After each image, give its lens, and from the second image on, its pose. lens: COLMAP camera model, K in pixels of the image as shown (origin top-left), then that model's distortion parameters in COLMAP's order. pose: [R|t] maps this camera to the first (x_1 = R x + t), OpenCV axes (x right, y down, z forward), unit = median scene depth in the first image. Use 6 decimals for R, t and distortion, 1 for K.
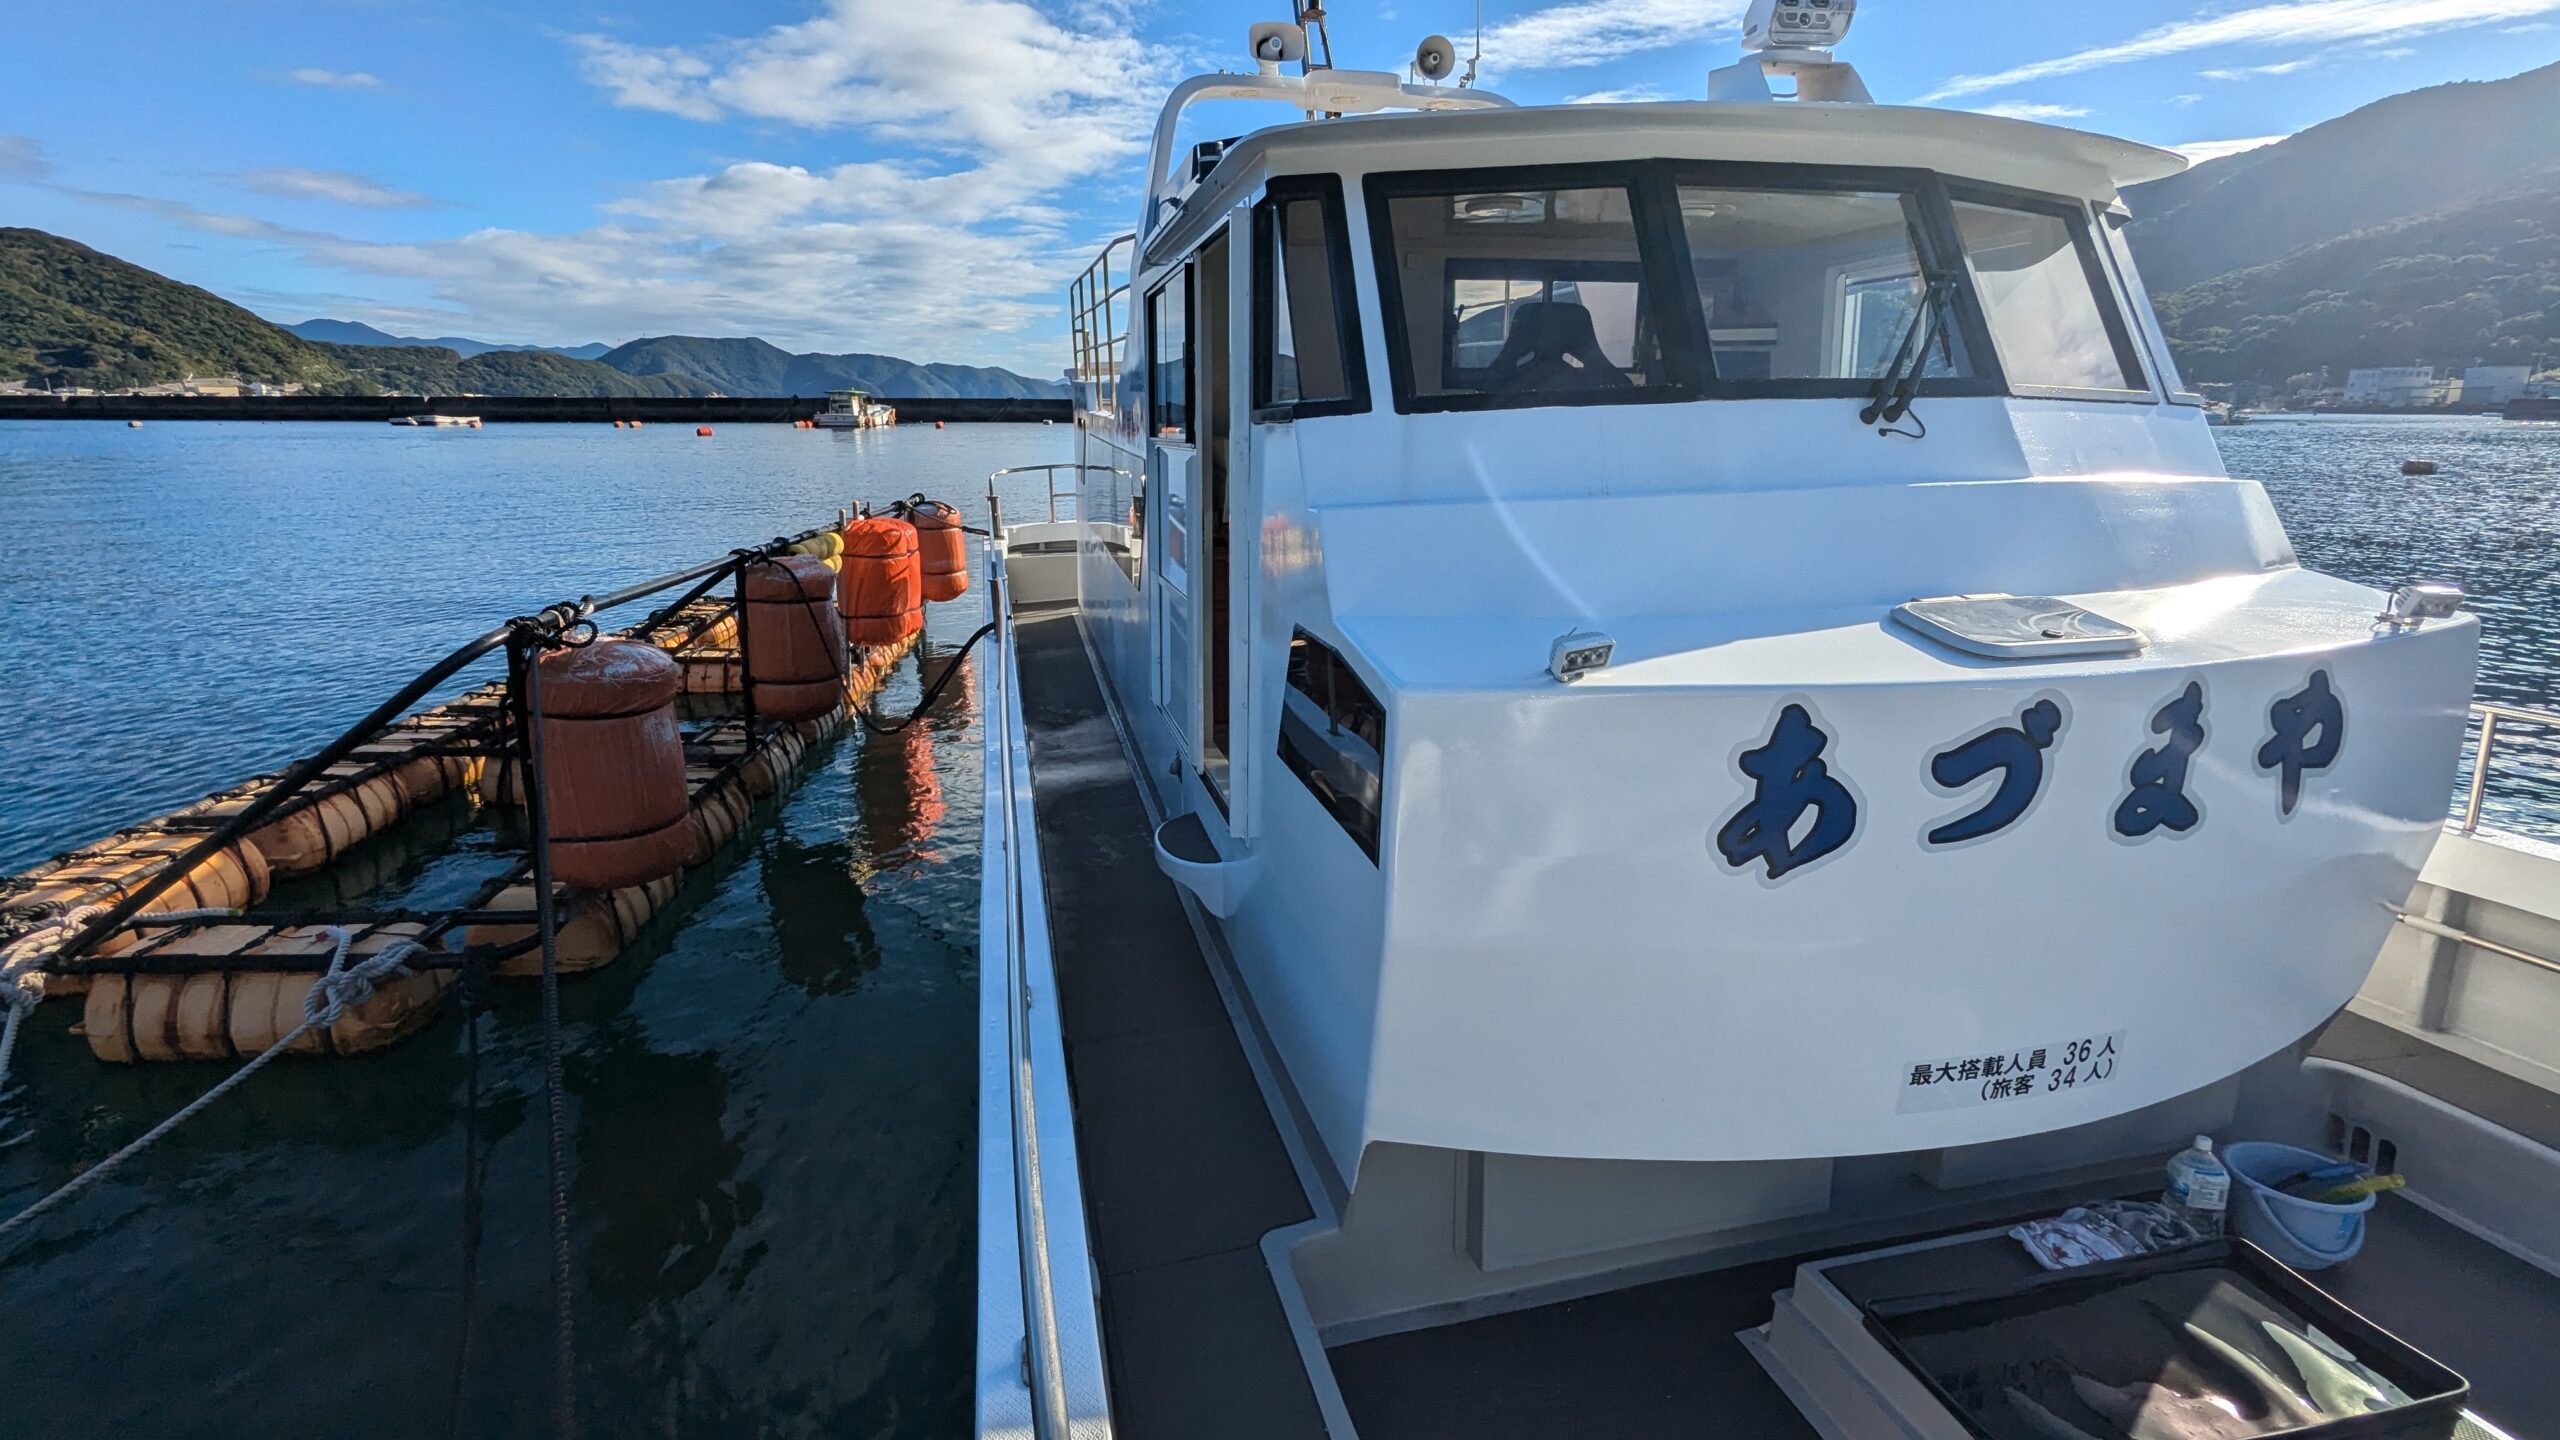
lens RADIAL K [[1193.1, 0, 1284.3], [0, 1193.1, 701.2], [0, 0, 1]] dist [0.008866, -0.000270]
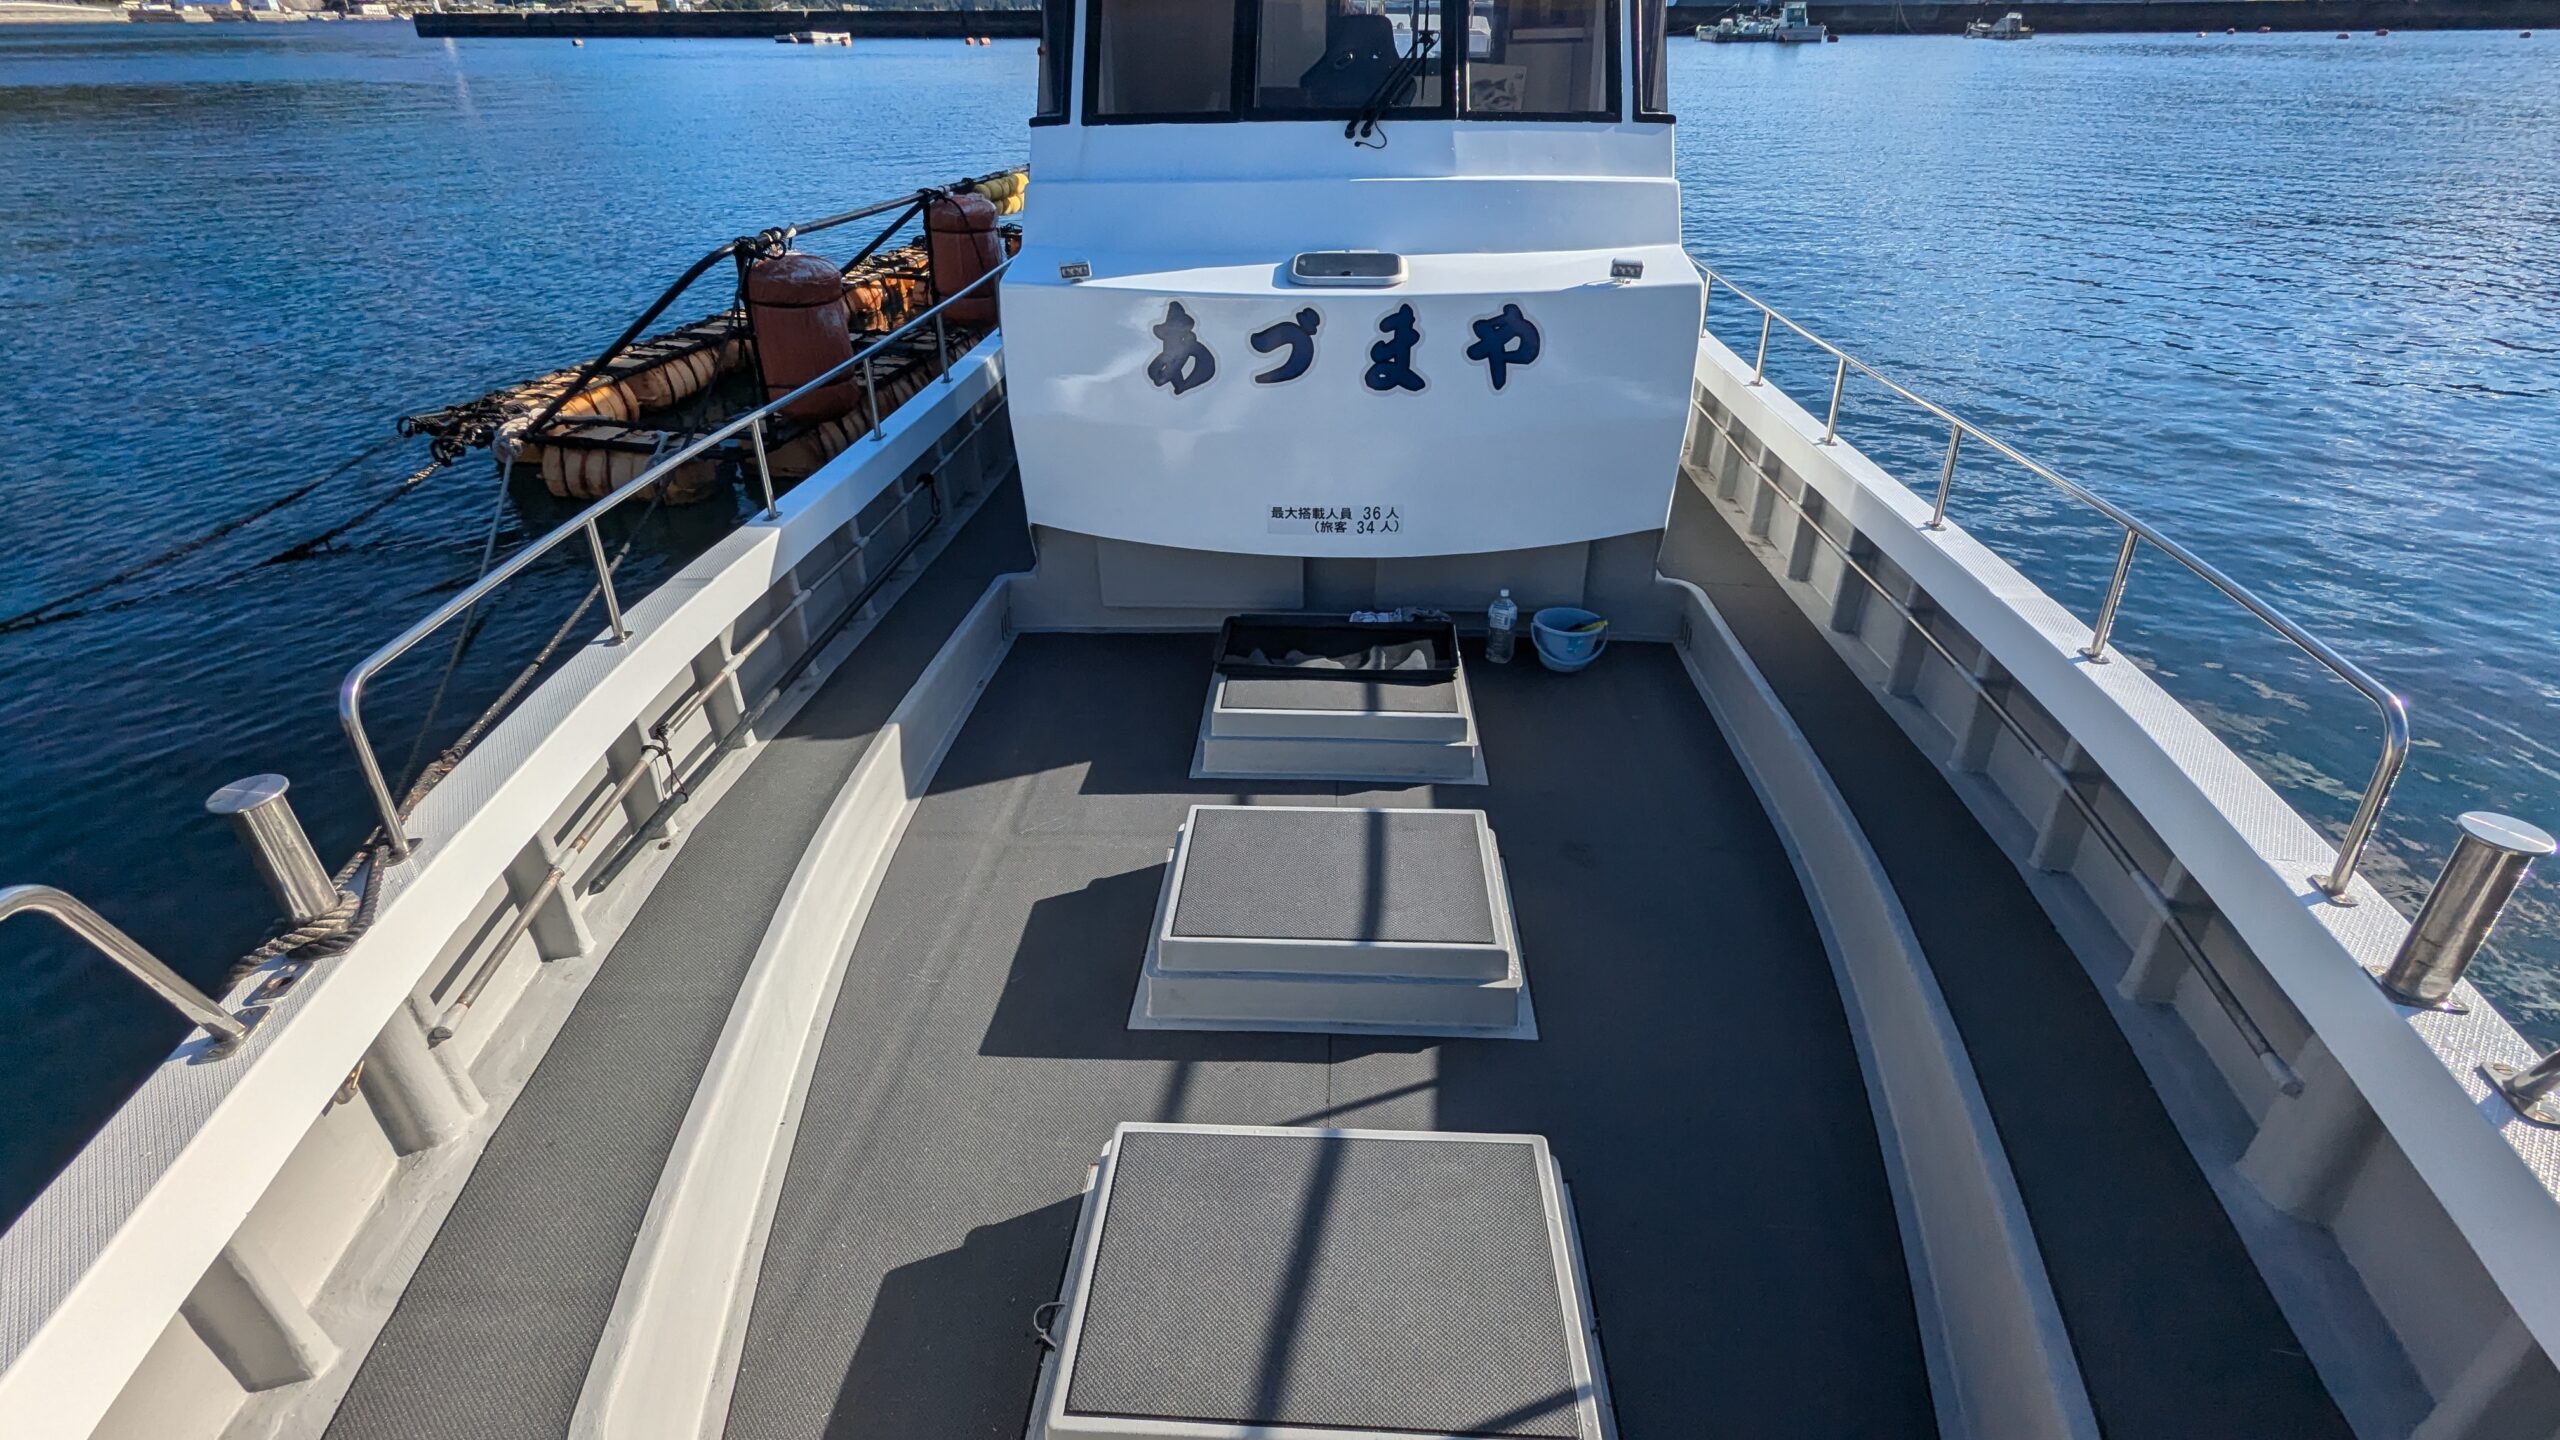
lens RADIAL K [[1200.5, 0, 1280.0], [0, 1200.5, 720.0], [0, 0, 1]] dist [0.004298, -0.002128]
pose [[0.960654, 0.139977, -0.239895, 0.911959], [-0.066537, 0.954550, 0.290527, 0.058825], [0.269659, -0.263134, 0.926307, -0.771005]]
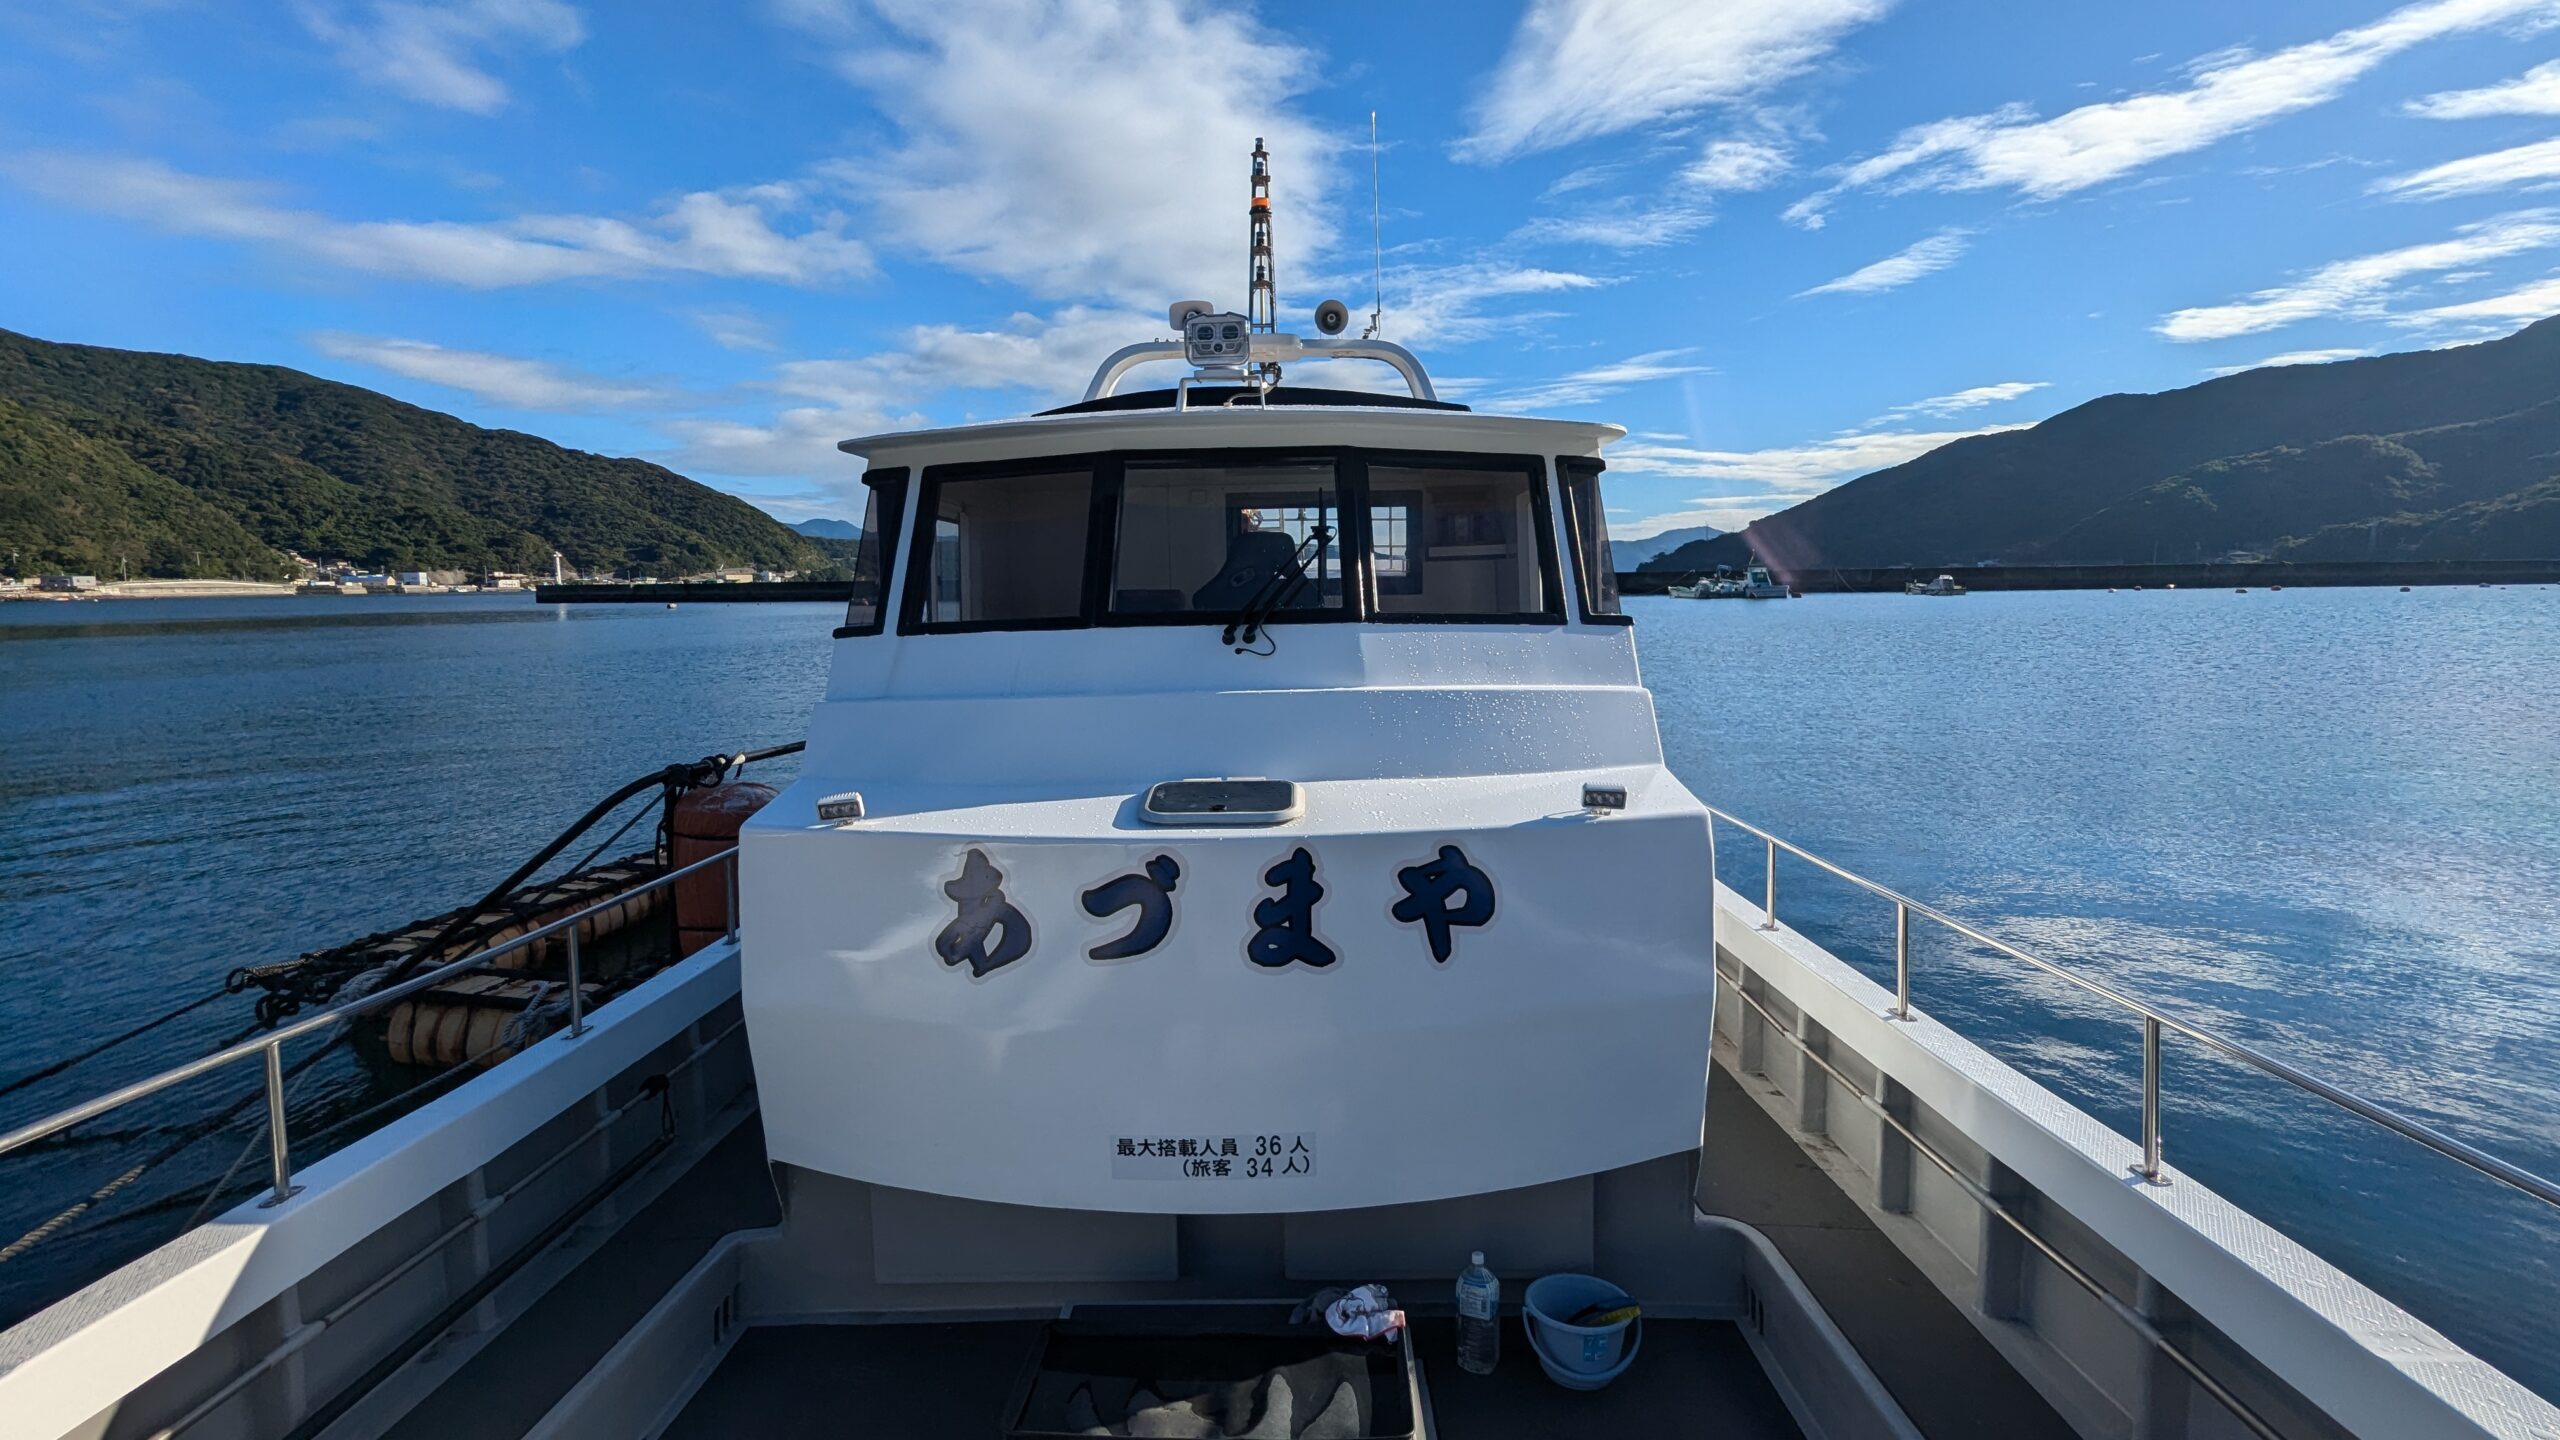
lens RADIAL K [[1200.5, 0, 1280.0], [0, 1200.5, 720.0], [0, 0, 1]] dist [0.004298, -0.002128]
pose [[0.970761, 0.019153, -0.239281, 0.862303], [-0.049817, 0.991184, -0.122767, 0.006263], [0.234821, 0.131098, 0.963158, -0.229478]]
